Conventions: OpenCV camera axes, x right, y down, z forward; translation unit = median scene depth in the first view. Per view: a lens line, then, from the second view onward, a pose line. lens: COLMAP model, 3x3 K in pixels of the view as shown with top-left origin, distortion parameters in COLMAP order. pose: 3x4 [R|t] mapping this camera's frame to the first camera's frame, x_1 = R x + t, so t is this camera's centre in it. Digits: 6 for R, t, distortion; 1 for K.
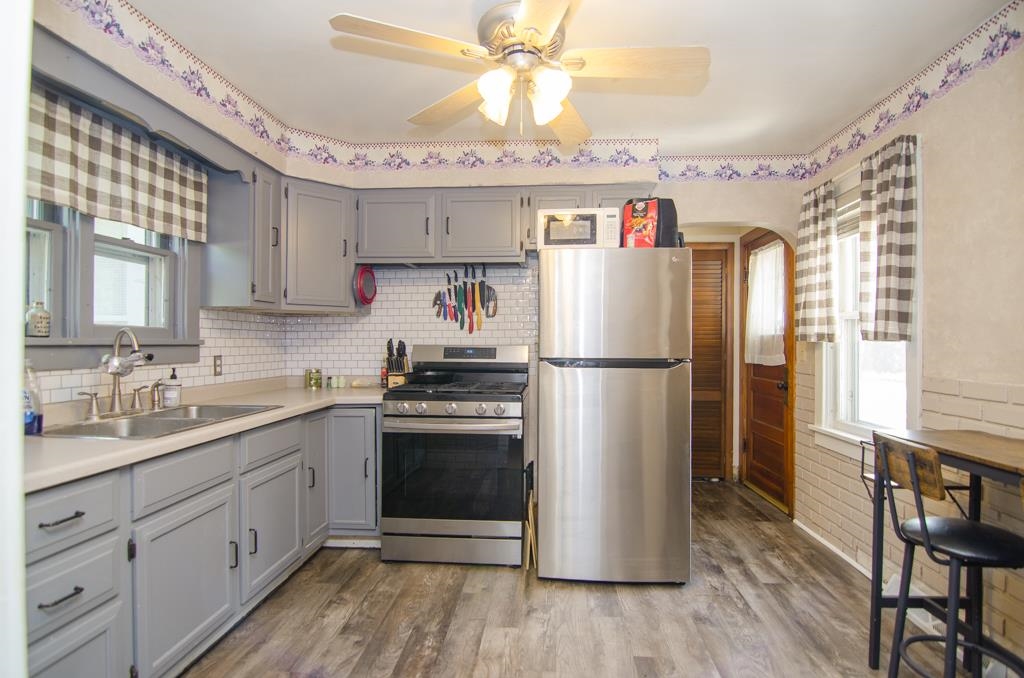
lens RADIAL K [[500.9, 0, 512.0], [0, 500.9, 339.0], [0, 0, 1]] dist [-0.000922, -0.016466]
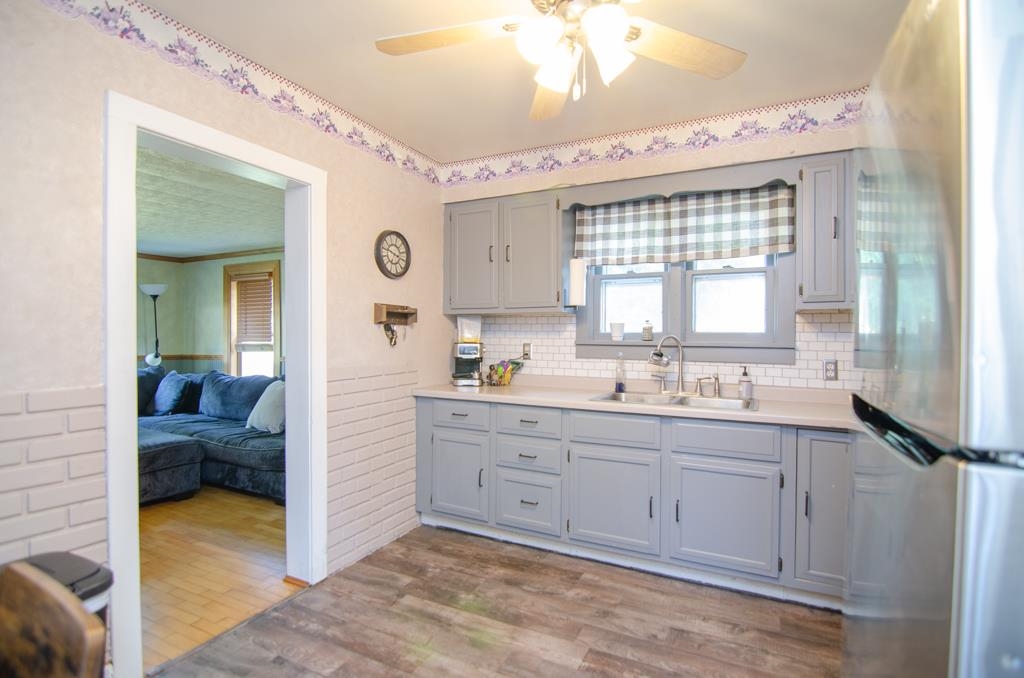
lens RADIAL K [[489.7, 0, 509.6], [0, 489.7, 334.0], [0, 0, 1]] dist [0.000180, -0.014515]
pose [[-0.375229, -0.006187, -0.926912, 0.666888], [-0.001306, 0.999980, -0.006146, -0.013292], [0.926931, -0.001096, -0.375229, 0.979034]]
